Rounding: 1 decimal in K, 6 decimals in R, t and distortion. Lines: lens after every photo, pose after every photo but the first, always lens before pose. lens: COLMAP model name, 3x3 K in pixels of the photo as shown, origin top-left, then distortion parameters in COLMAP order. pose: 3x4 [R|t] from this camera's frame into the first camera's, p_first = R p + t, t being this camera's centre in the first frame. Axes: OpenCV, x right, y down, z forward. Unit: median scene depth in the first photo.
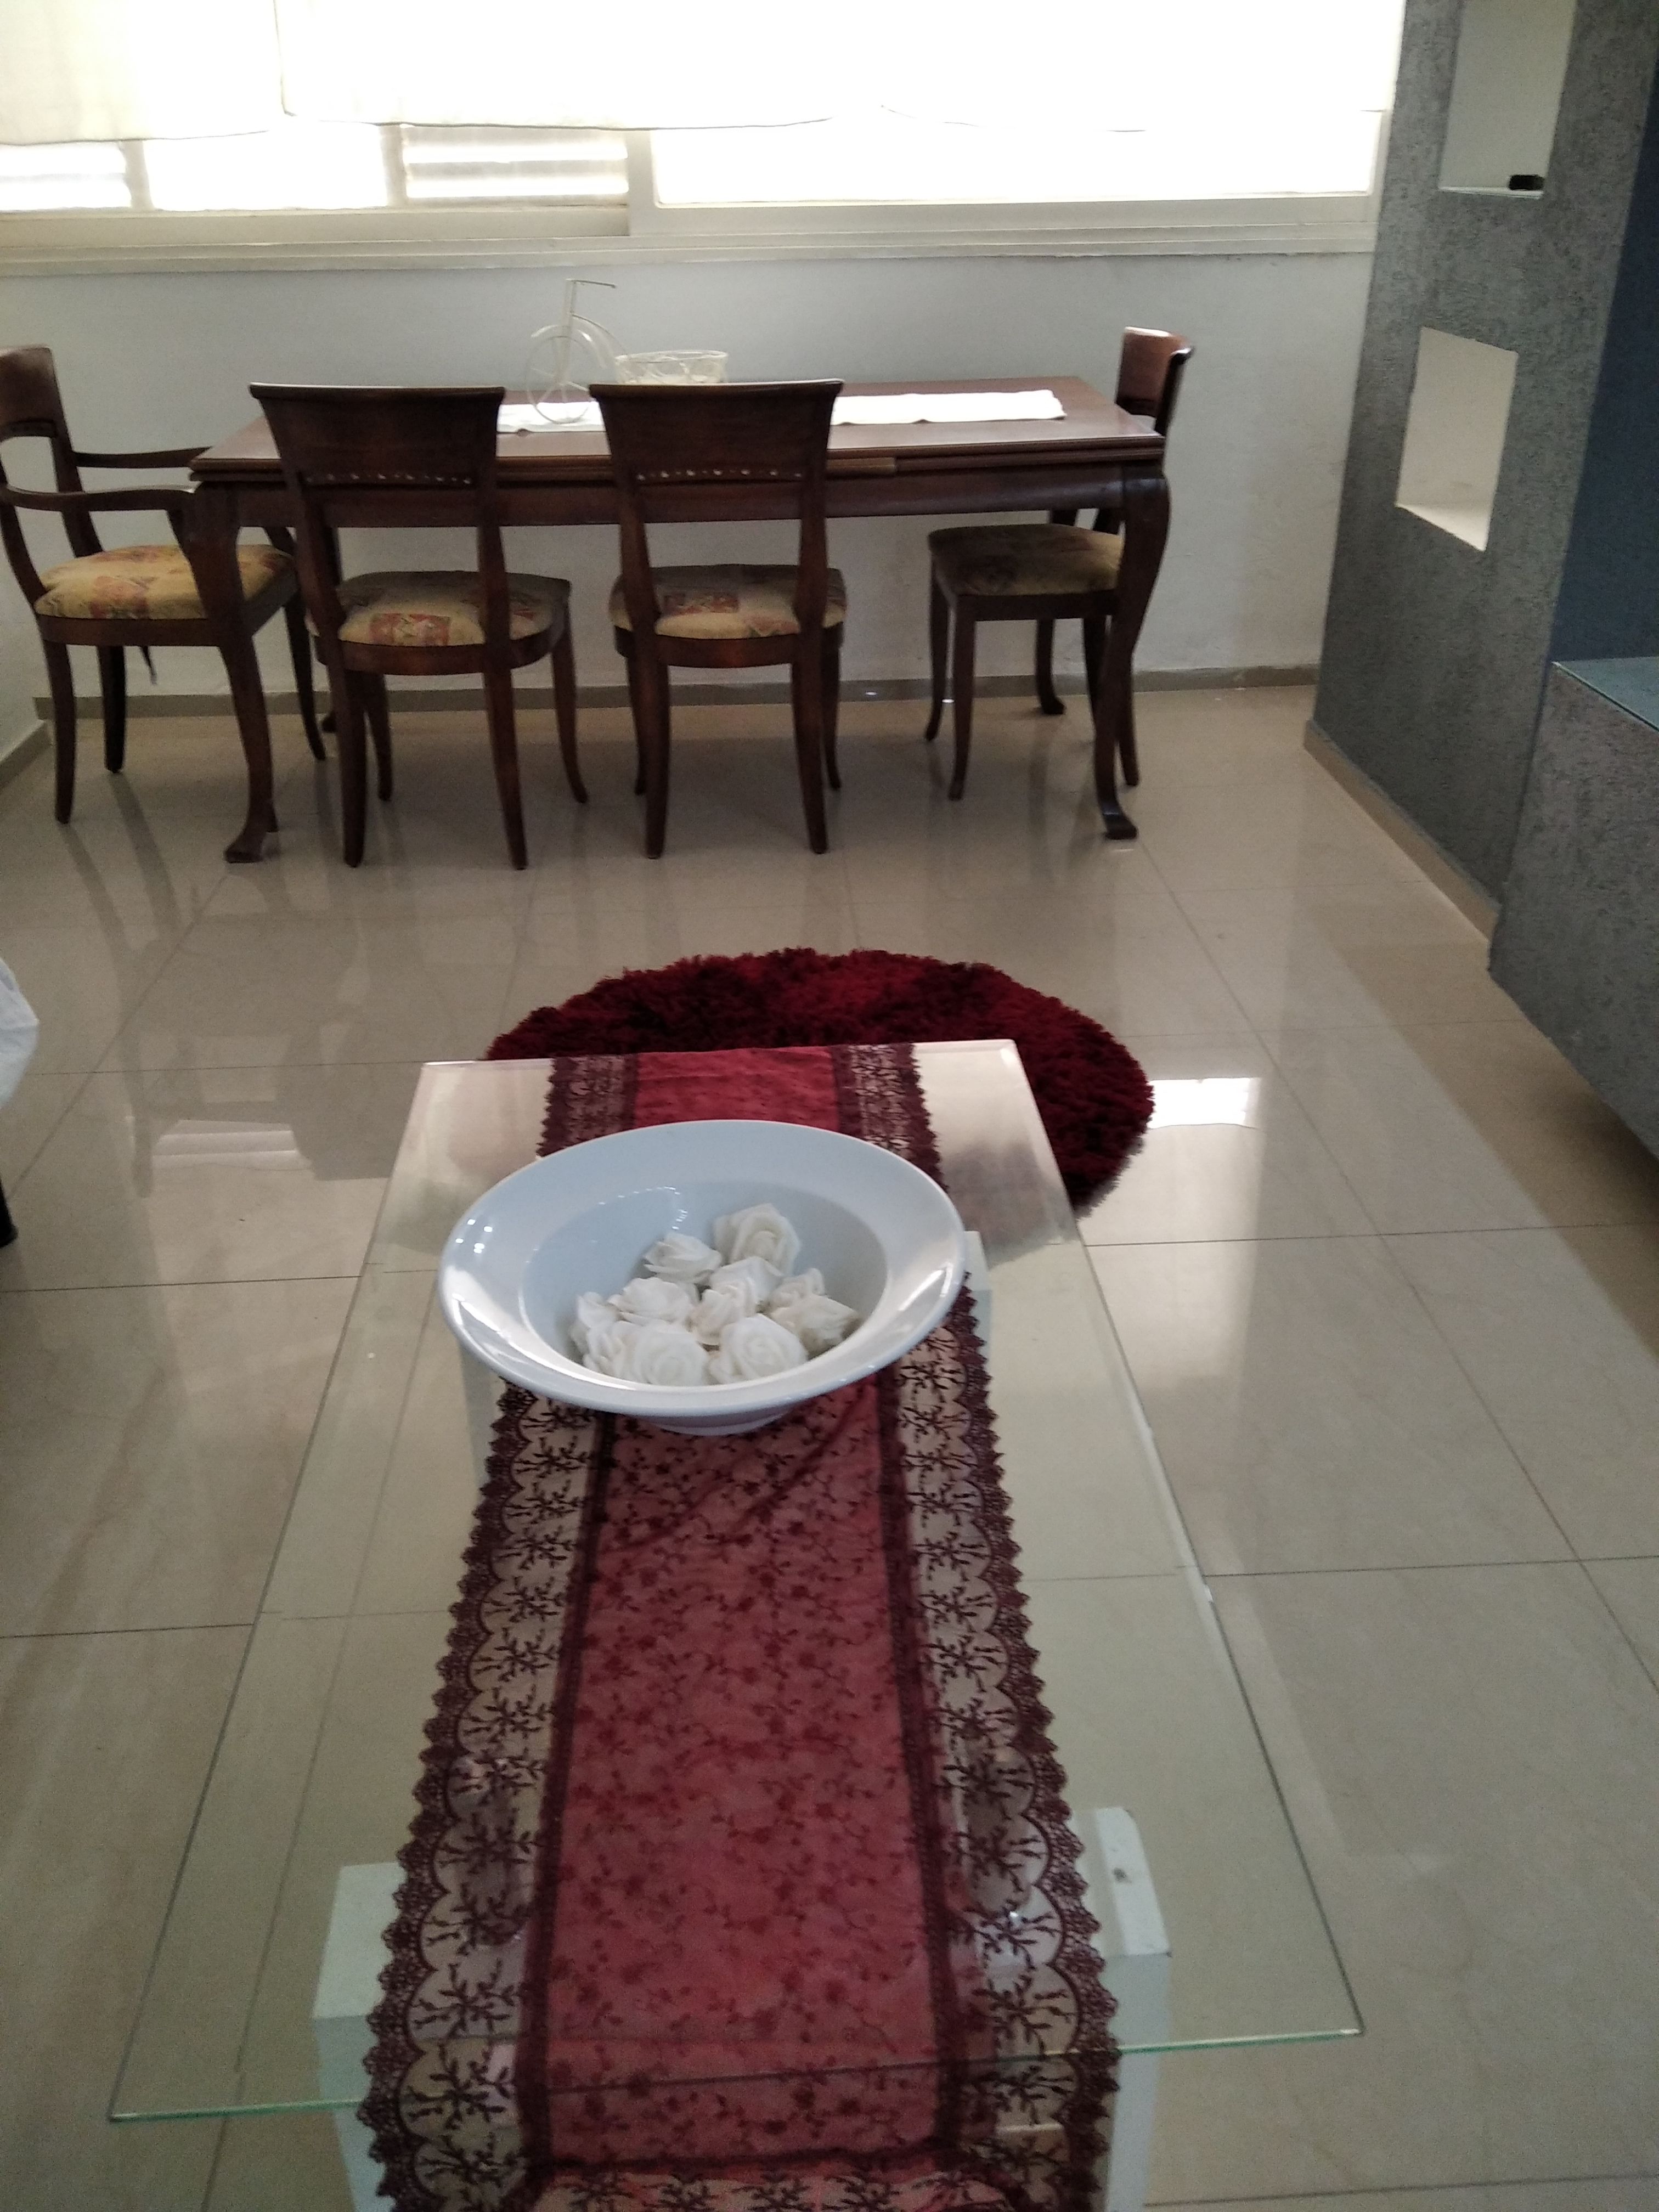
lens RADIAL K [[1770.9, 0, 837.3], [0, 1770.9, 1115.6], [0, 0, 1]] dist [0.034151, -0.058203]
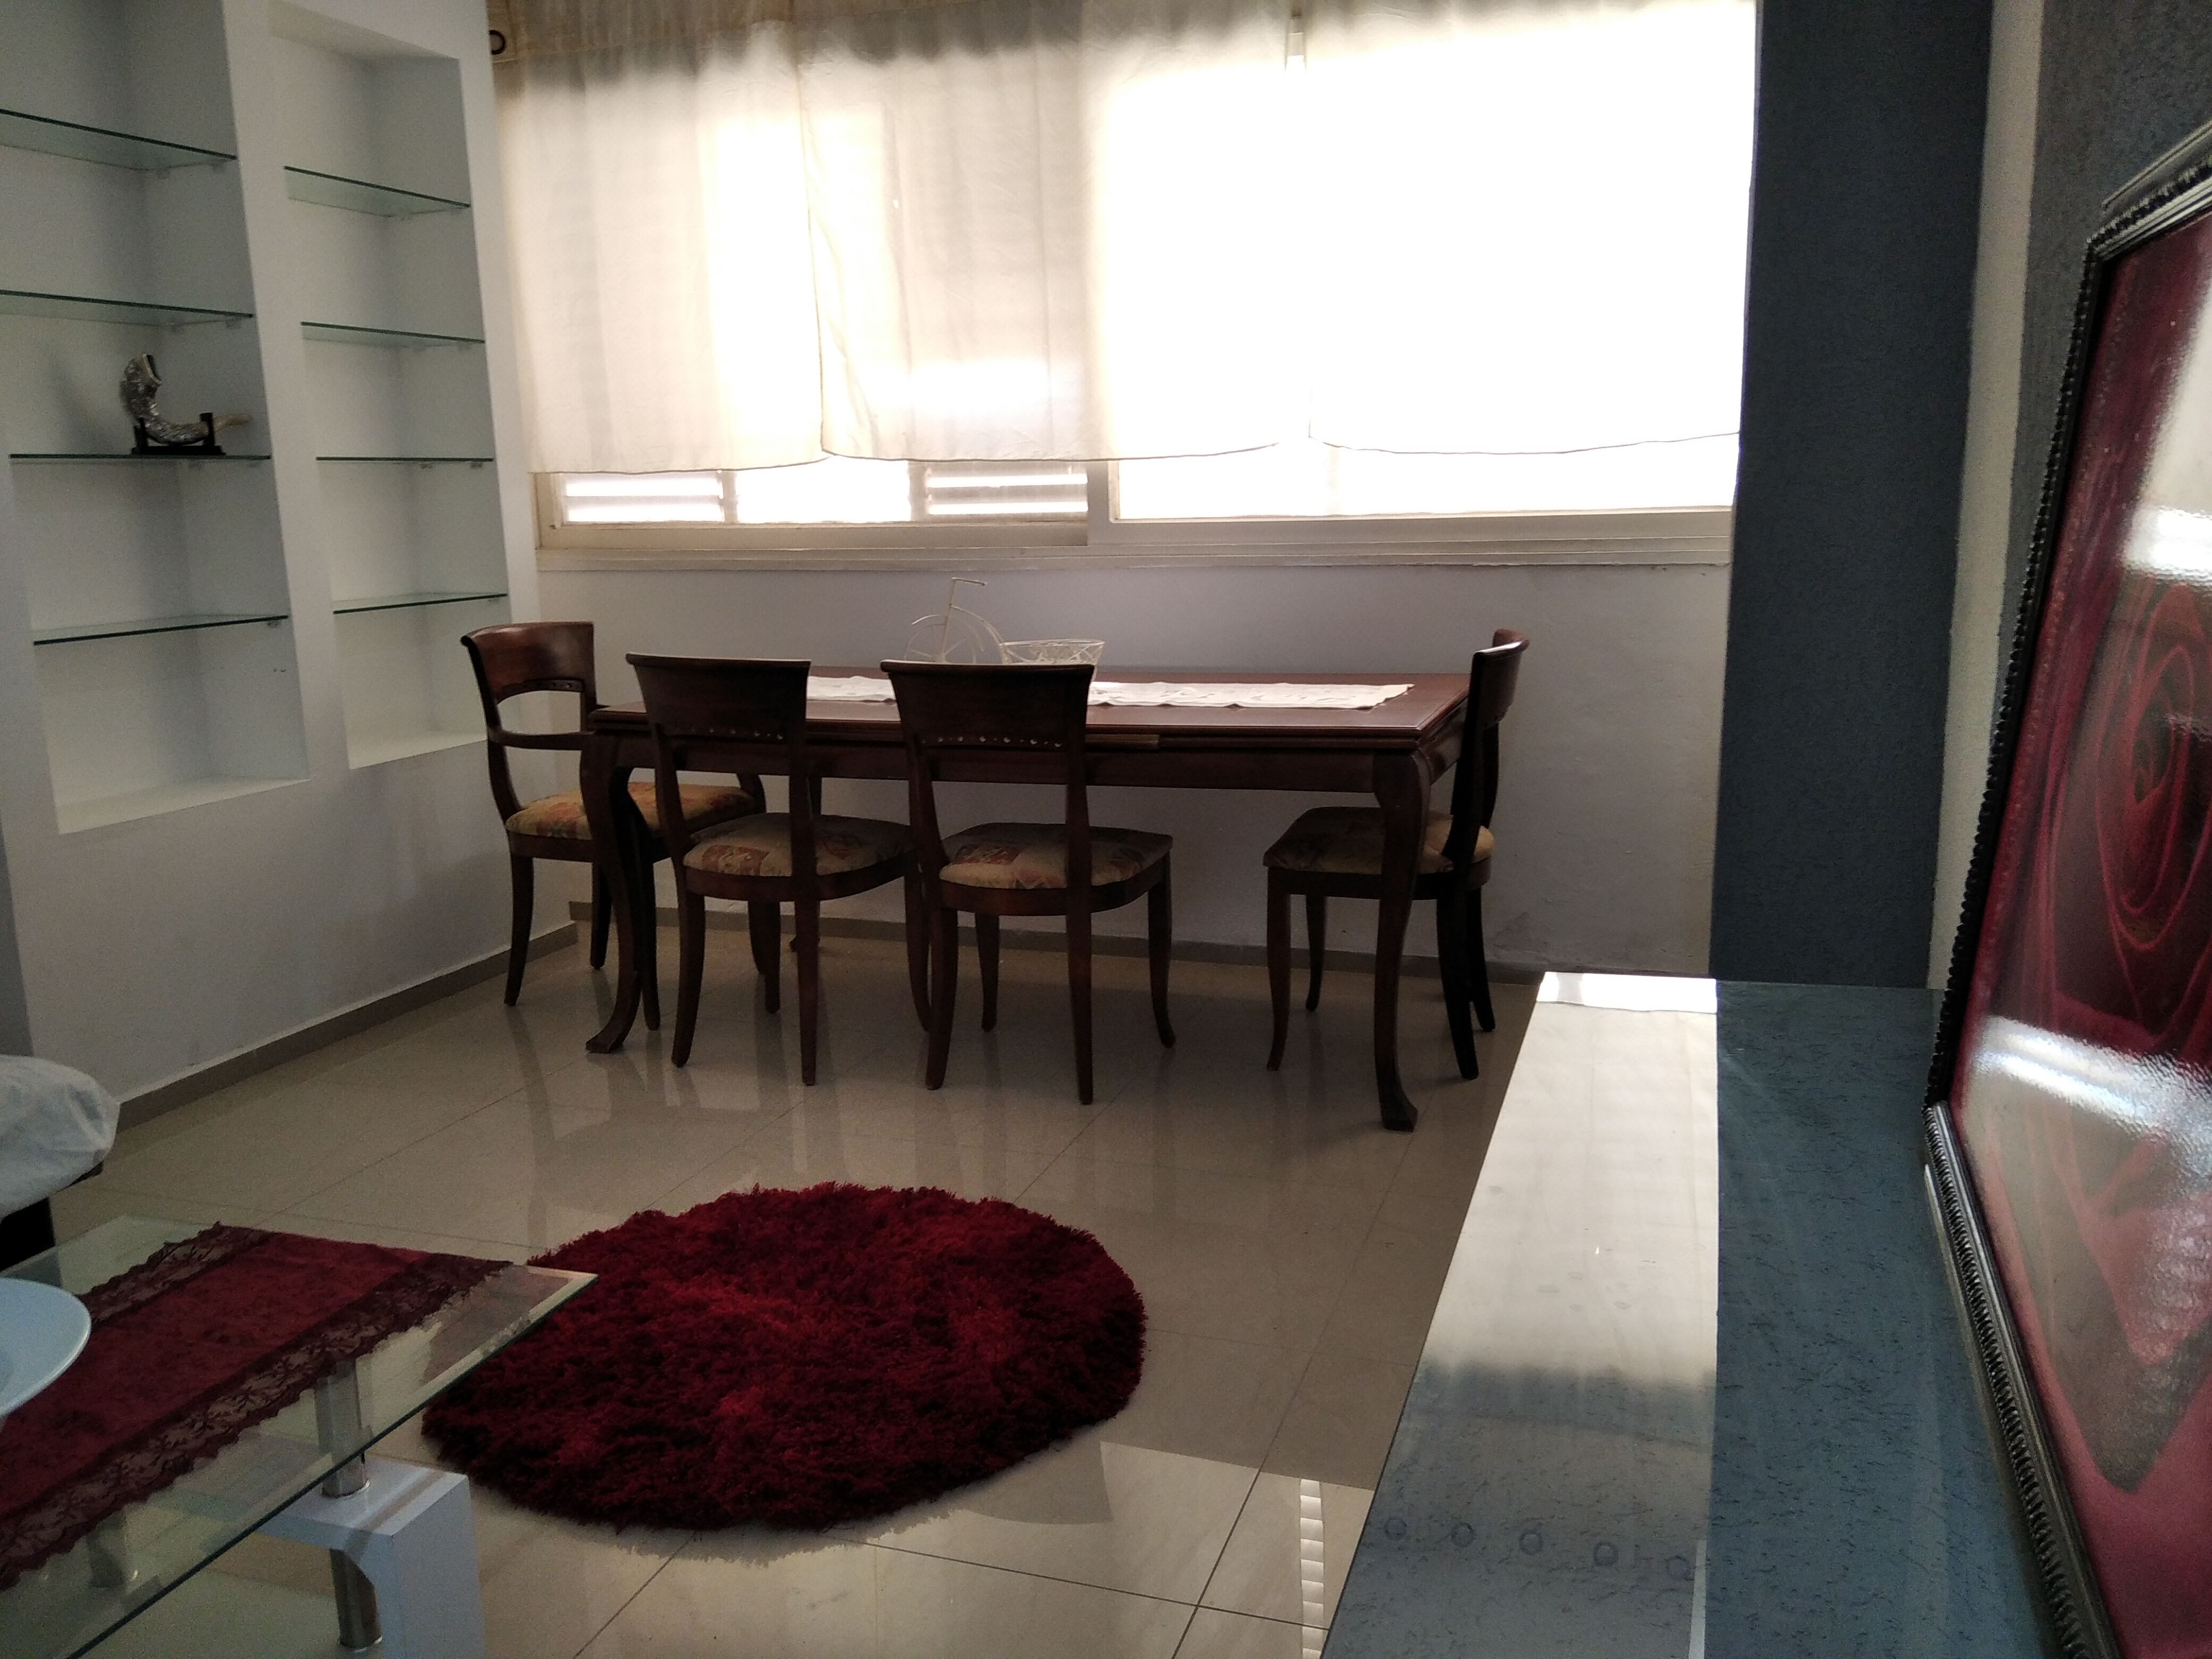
lens RADIAL K [[1770.9, 0, 1101.0], [0, 1770.9, 825.0], [0, 0, 1]] dist [0.034151, -0.058203]
pose [[0.929528, 0.061895, -0.363520, 0.357713], [-0.169487, 0.947225, -0.272100, -0.028545], [0.327494, 0.314537, 0.890963, 0.071545]]
